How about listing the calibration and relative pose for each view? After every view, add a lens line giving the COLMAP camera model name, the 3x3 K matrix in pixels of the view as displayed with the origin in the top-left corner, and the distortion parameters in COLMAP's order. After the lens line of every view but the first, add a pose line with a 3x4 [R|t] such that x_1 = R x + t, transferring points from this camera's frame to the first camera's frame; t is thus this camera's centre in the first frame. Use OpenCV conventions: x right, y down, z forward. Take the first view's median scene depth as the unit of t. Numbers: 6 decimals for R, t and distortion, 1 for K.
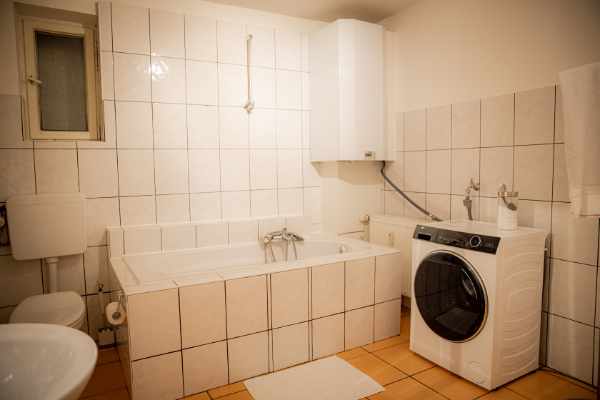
lens RADIAL K [[417.2, 0, 300.0], [0, 417.2, 200.0], [0, 0, 1]] dist [-0.046946, 0.004556]
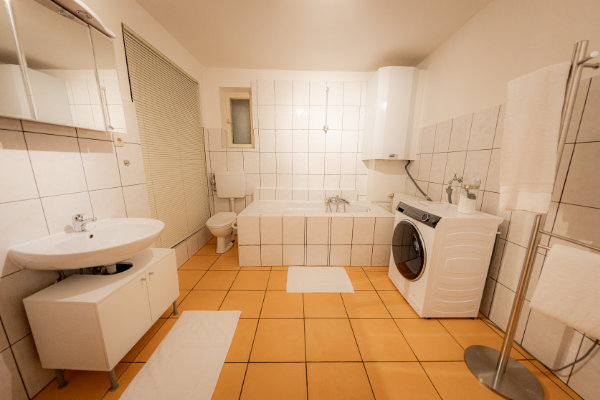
lens RADIAL K [[203.4, 0, 299.0], [0, 203.4, 204.4], [0, 0, 1]] dist [-0.000167, -0.000057]
pose [[0.871253, 0.122220, -0.475373, 0.293838], [-0.061771, 0.988105, 0.140832, -0.013337], [0.486931, -0.093336, 0.868439, 0.139360]]
